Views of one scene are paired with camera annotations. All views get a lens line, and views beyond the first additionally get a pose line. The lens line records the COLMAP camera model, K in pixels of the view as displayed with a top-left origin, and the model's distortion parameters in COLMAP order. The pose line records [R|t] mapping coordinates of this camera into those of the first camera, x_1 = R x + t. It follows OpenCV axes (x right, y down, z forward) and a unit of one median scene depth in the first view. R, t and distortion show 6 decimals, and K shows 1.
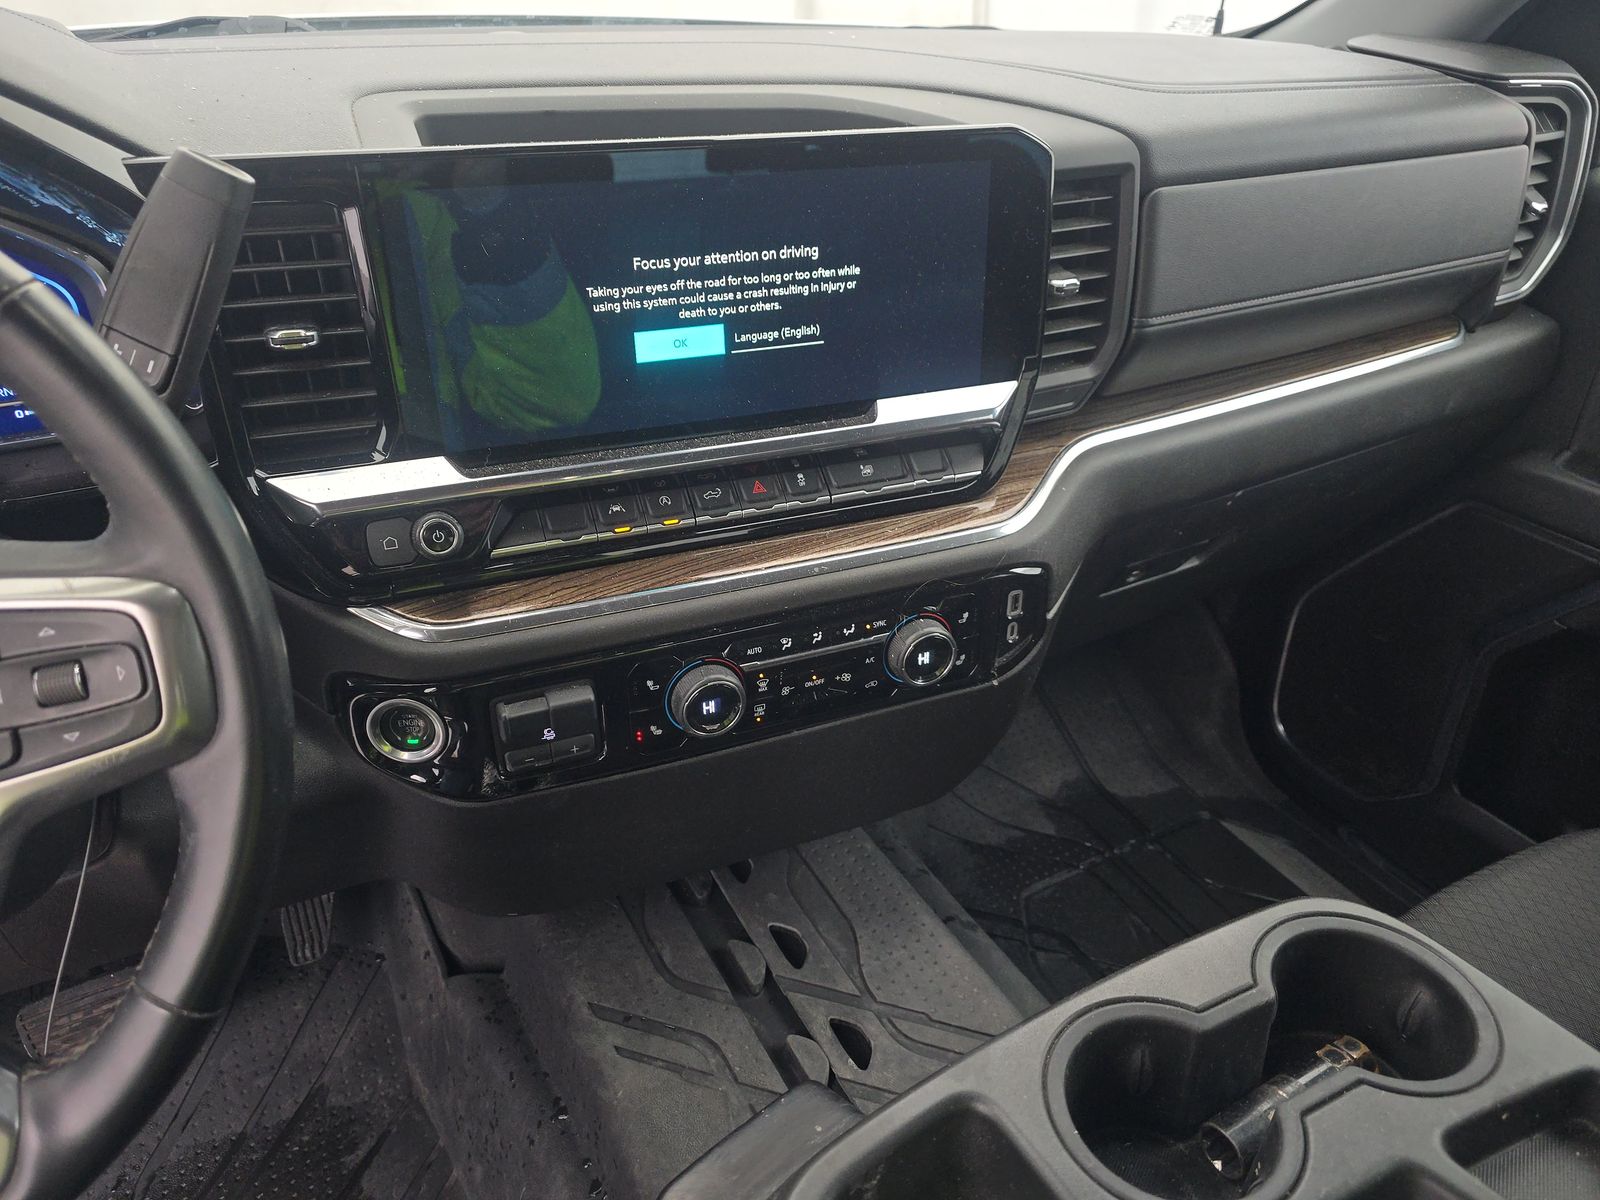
lens RADIAL K [[1076.0, 0, 796.8], [0, 1076.0, 602.9], [0, 0, 1]] dist [0.003559, -0.020912]
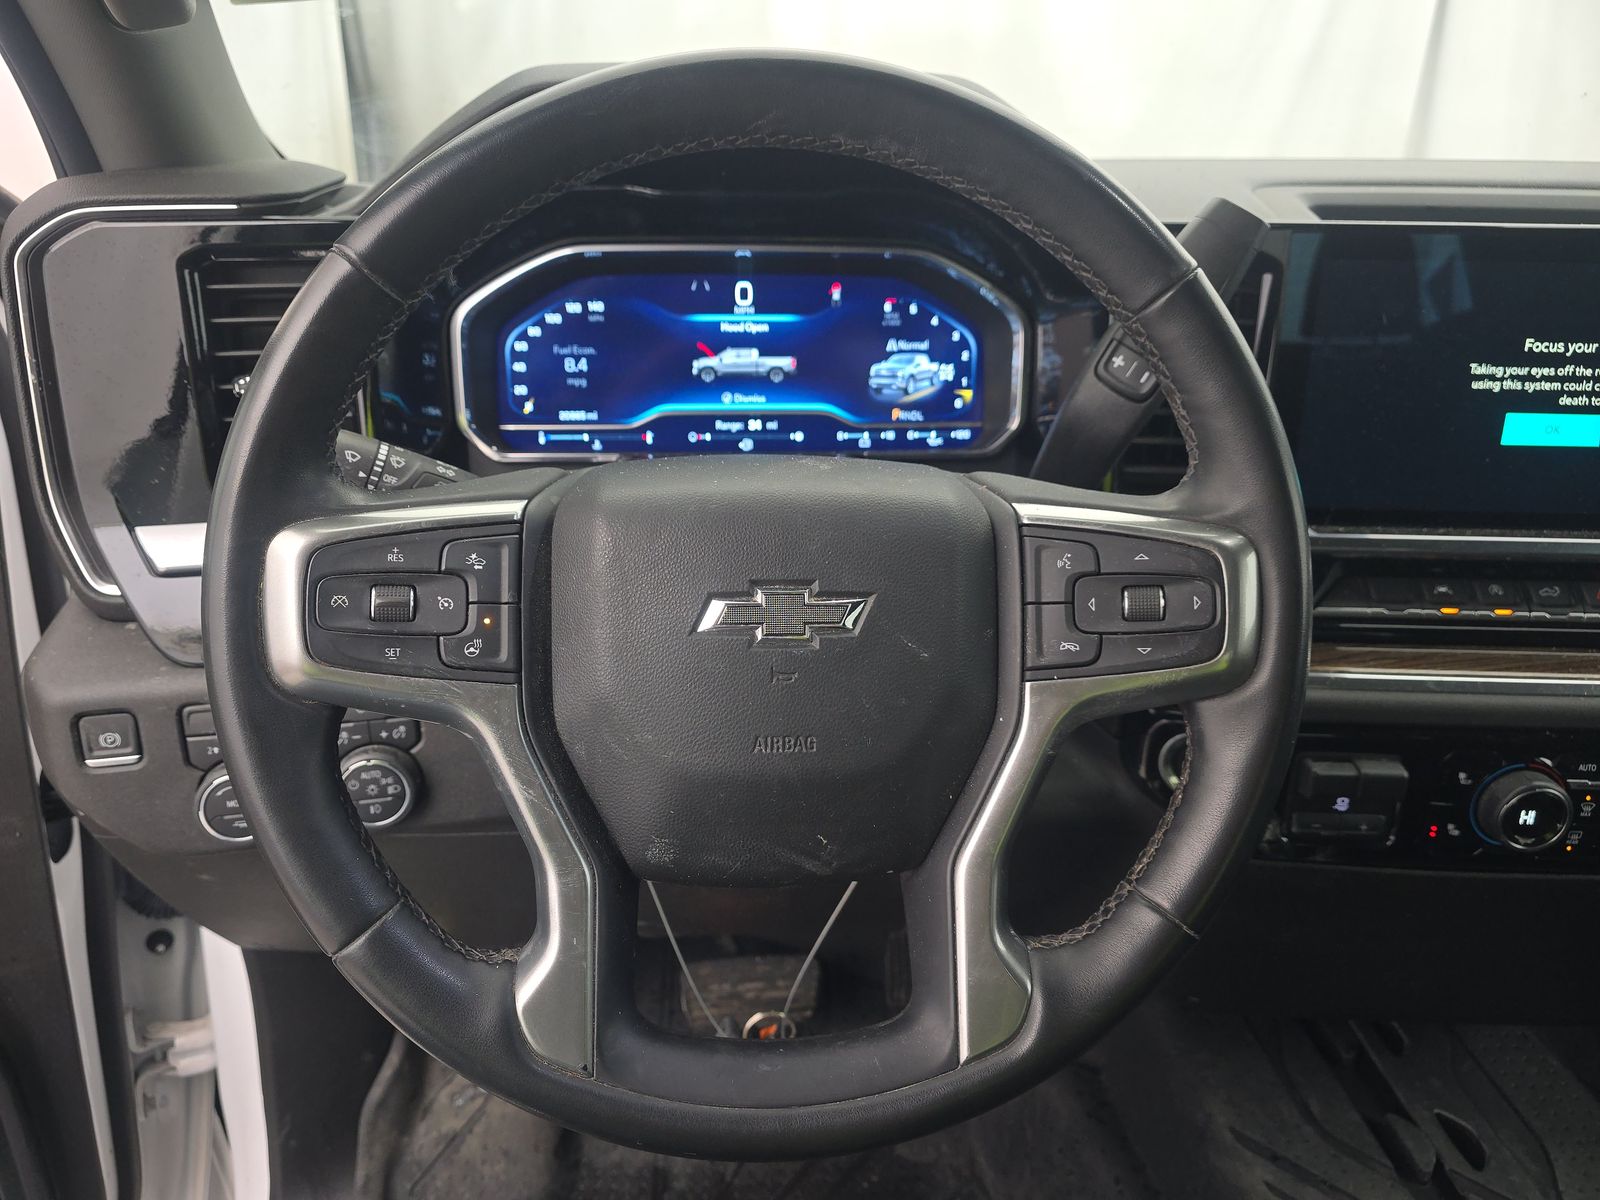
lens RADIAL K [[1076.0, 0, 791.3], [0, 1076.0, 598.7], [0, 0, 1]] dist [0.003559, -0.020912]
pose [[0.901626, 0.144606, -0.407627, -0.311402], [-0.207004, 0.971777, -0.113130, 0.155085], [0.379764, 0.186381, 0.906113, -0.098202]]
